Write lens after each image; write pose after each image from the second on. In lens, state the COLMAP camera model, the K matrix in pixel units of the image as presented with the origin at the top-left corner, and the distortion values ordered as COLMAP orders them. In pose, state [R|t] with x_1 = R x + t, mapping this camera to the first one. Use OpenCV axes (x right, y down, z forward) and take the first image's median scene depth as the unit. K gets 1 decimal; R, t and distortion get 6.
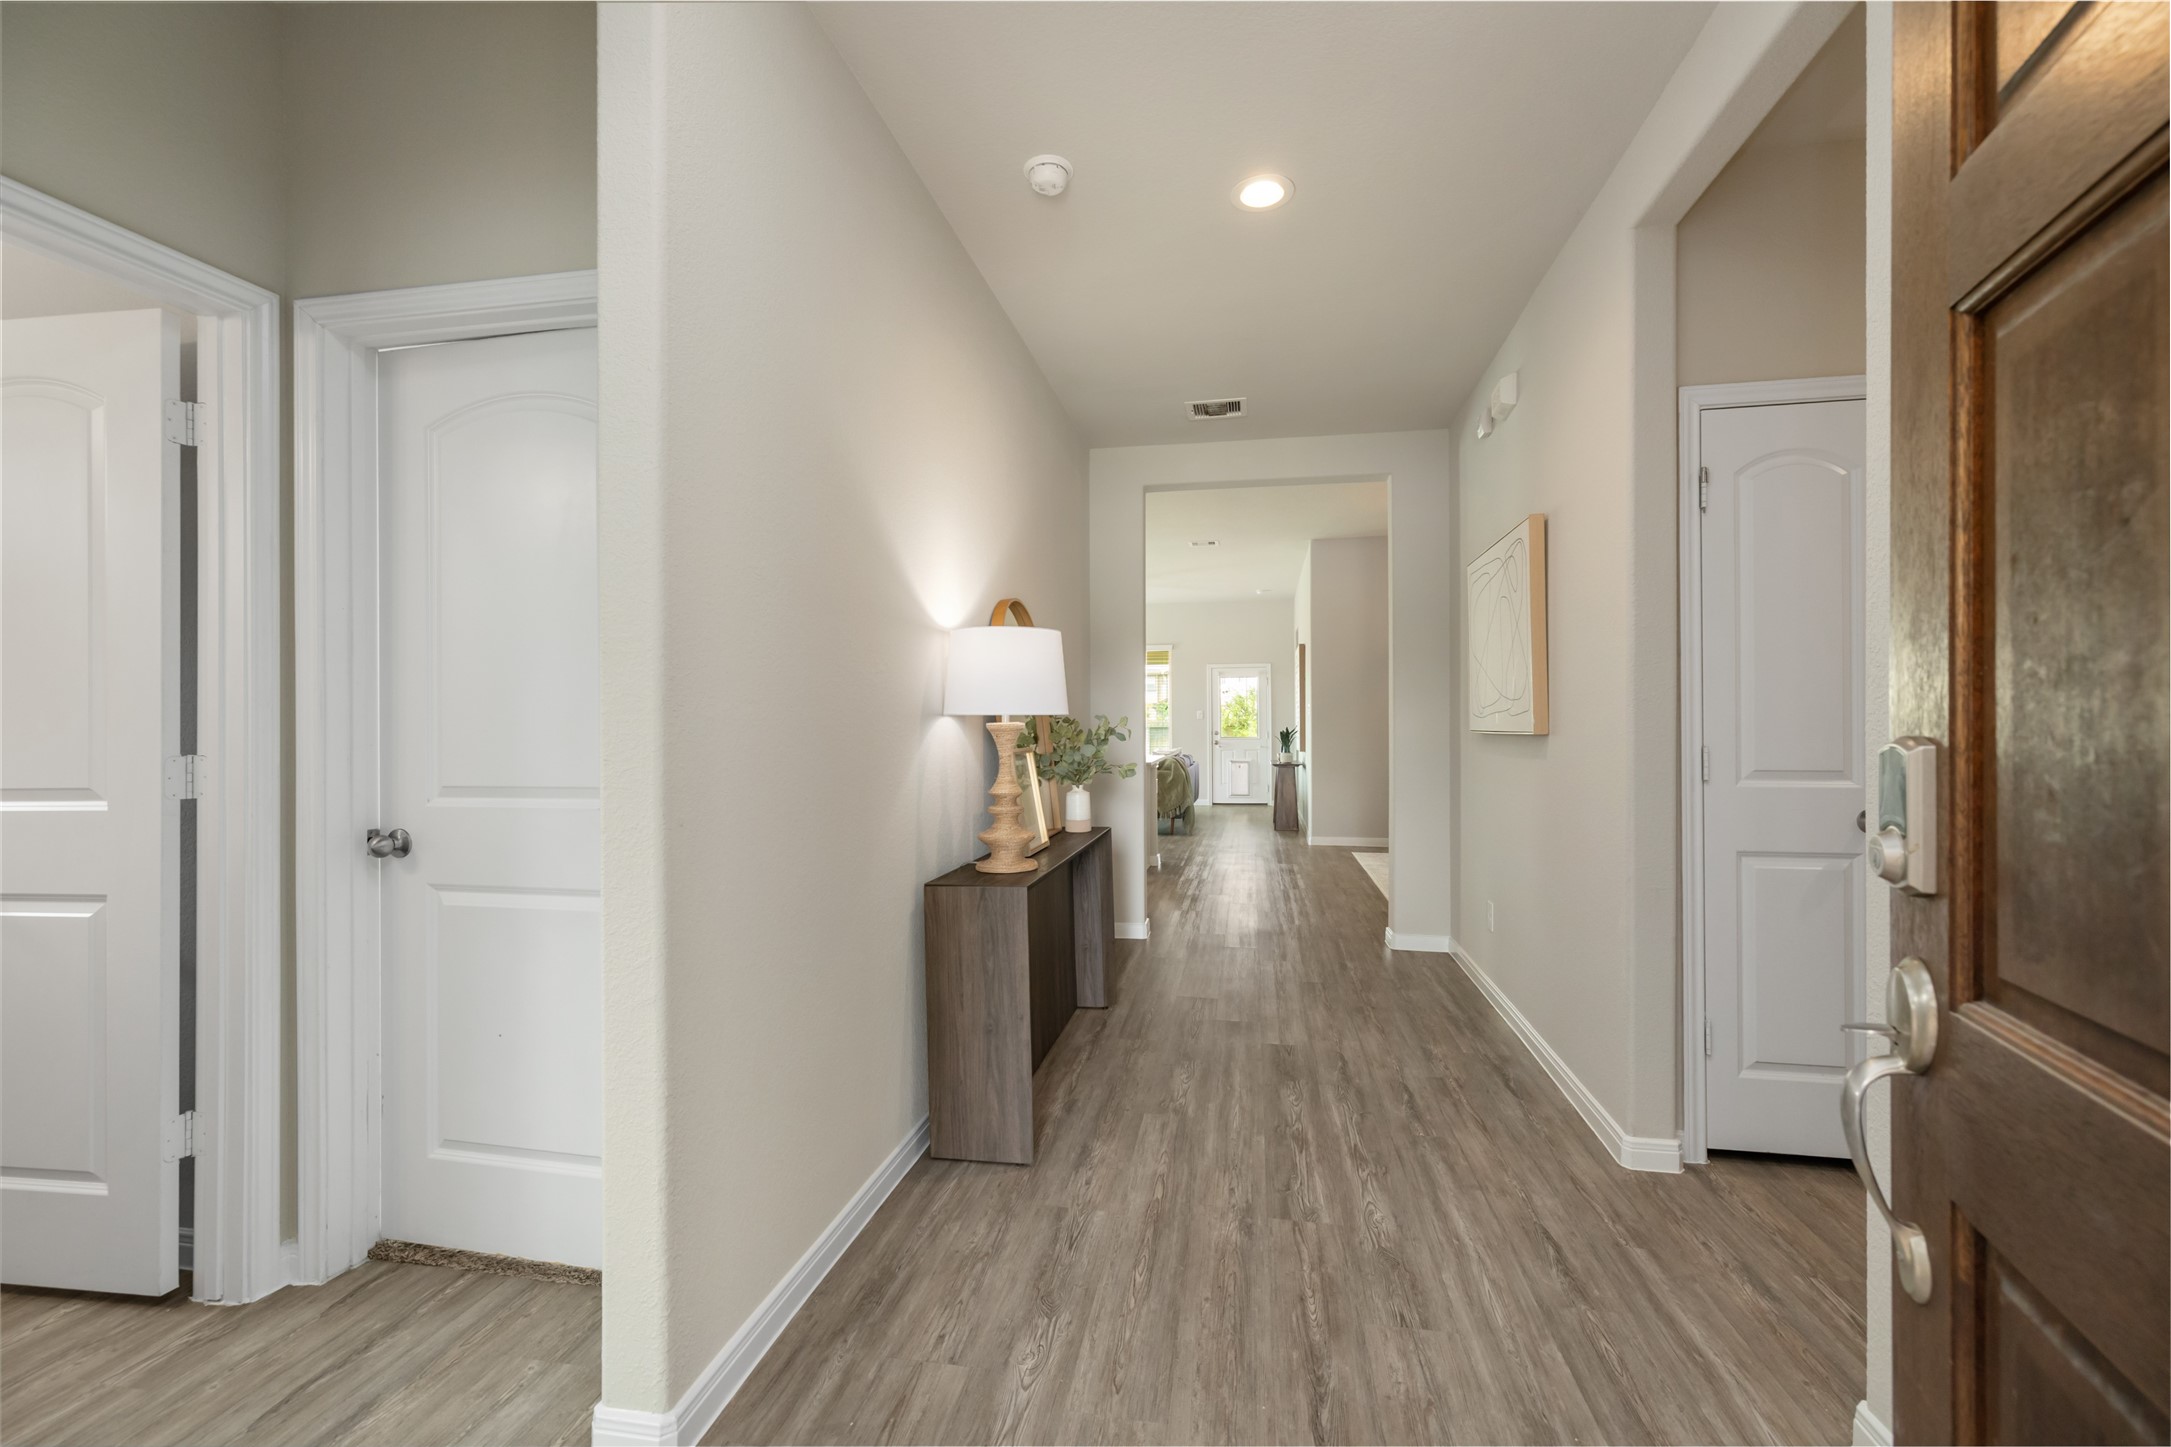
lens RADIAL K [[921.5, 0, 1095.5], [0, 921.5, 723.7], [0, 0, 1]] dist [0.001053, 0.000233]
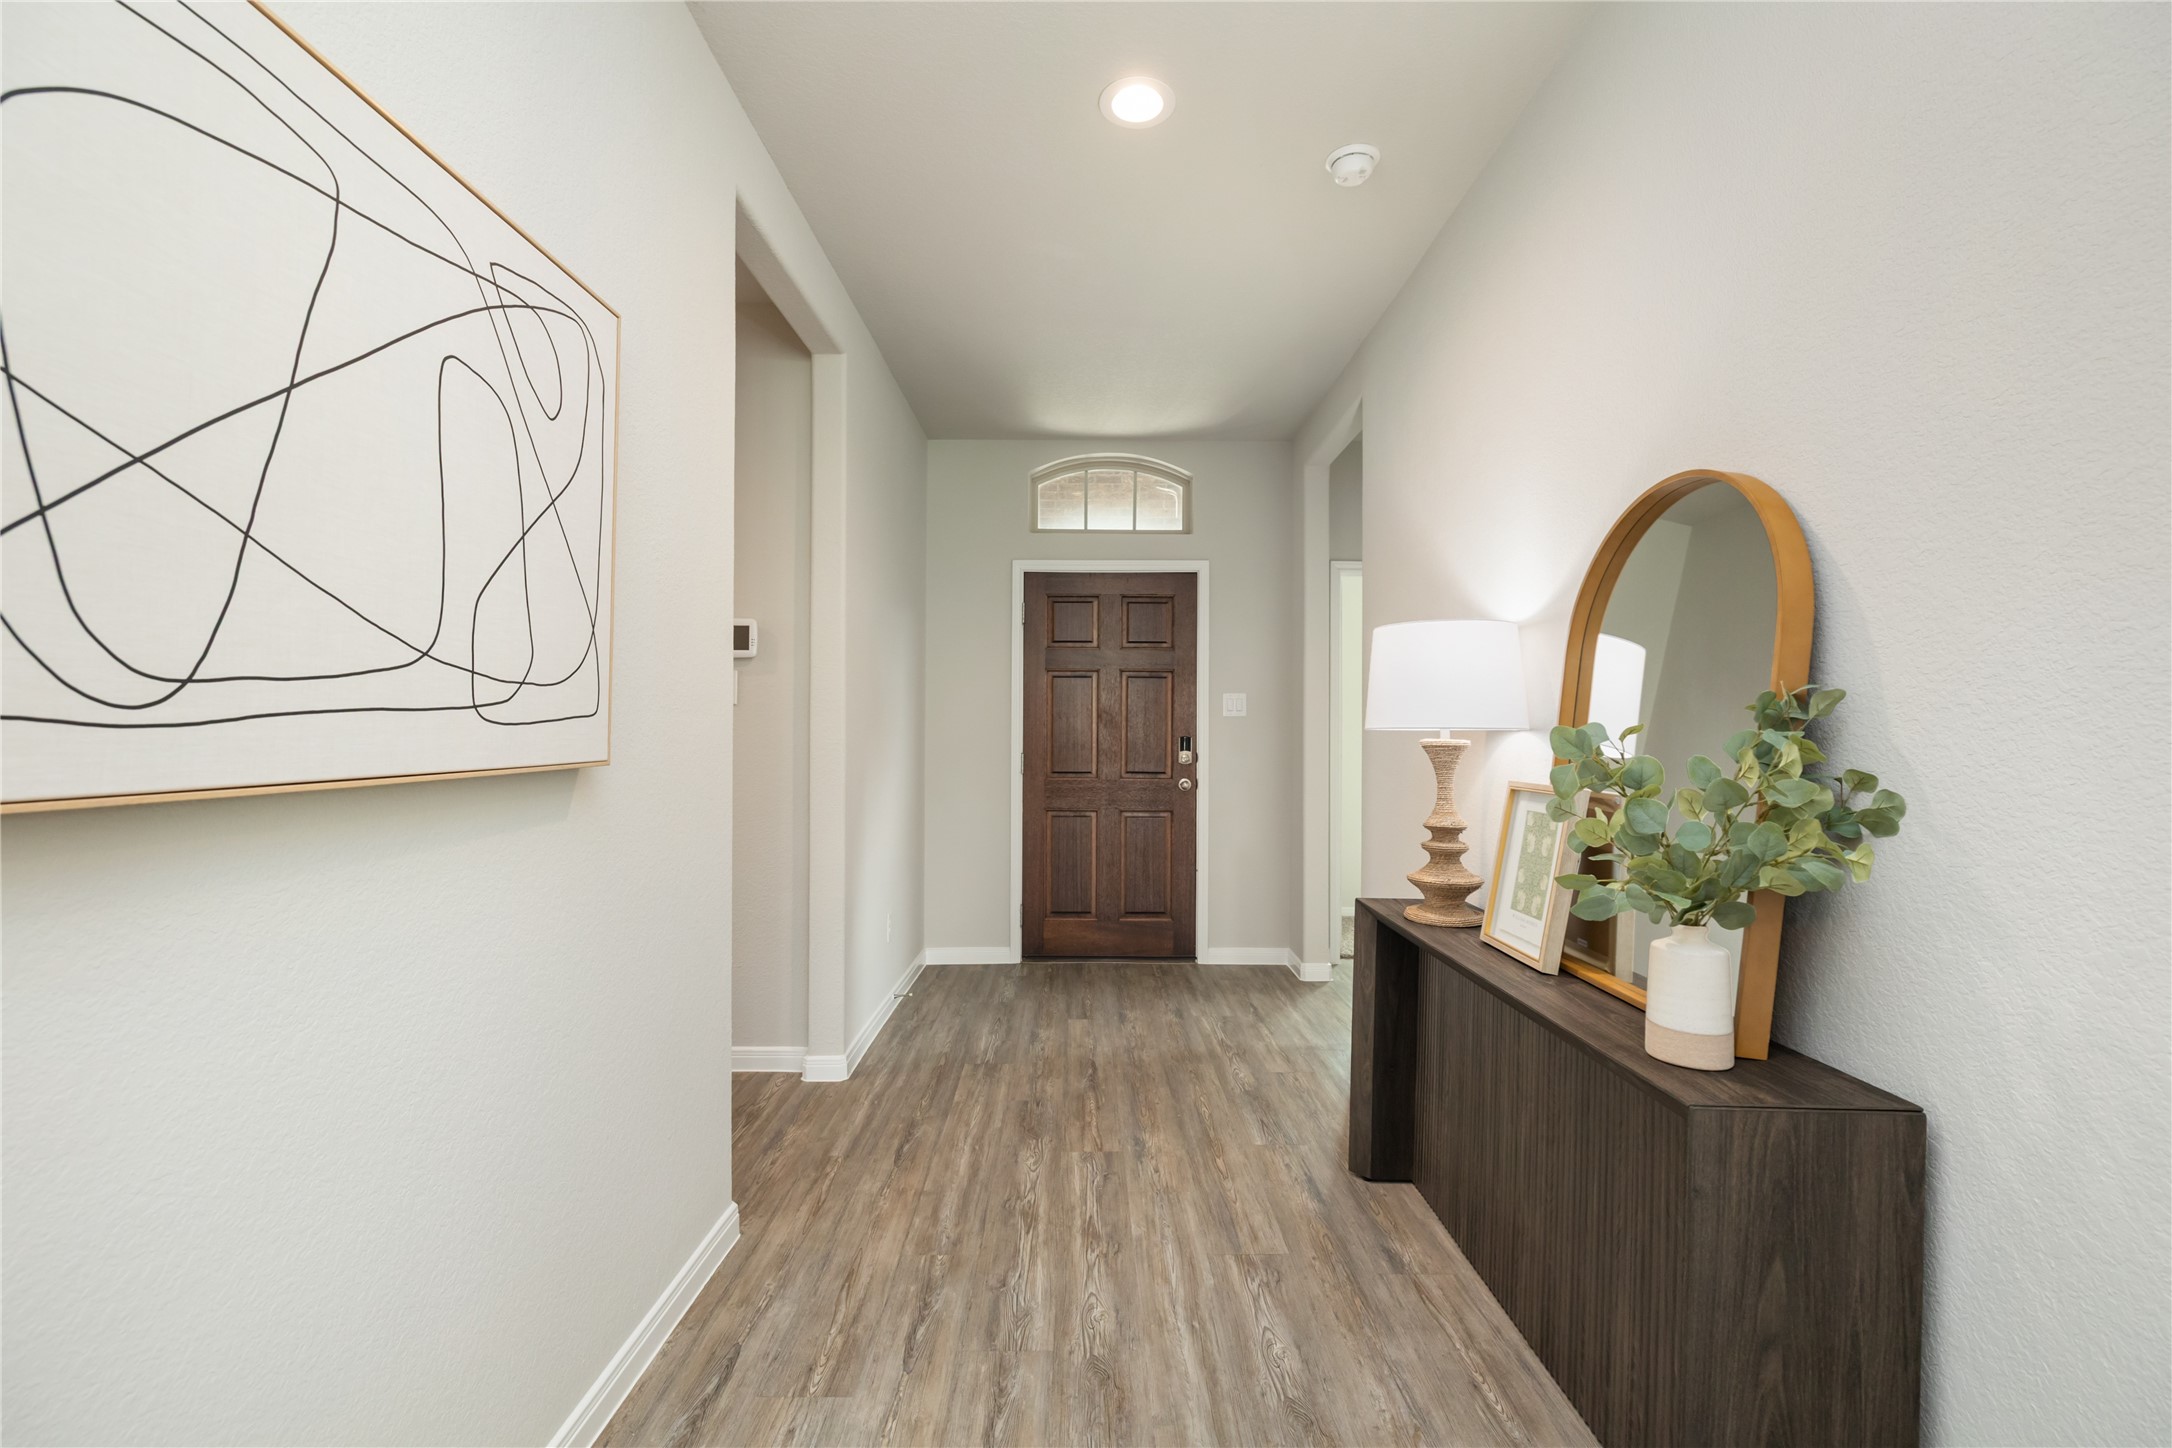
lens RADIAL K [[921.9, 0, 1096.0], [0, 921.9, 724.2], [0, 0, 1]] dist [0.001053, 0.000233]
pose [[-0.982640, -0.001076, -0.185519, 0.412896], [-0.000582, 0.999996, -0.002716, -0.014203], [0.185521, -0.002561, -0.982637, 2.020920]]
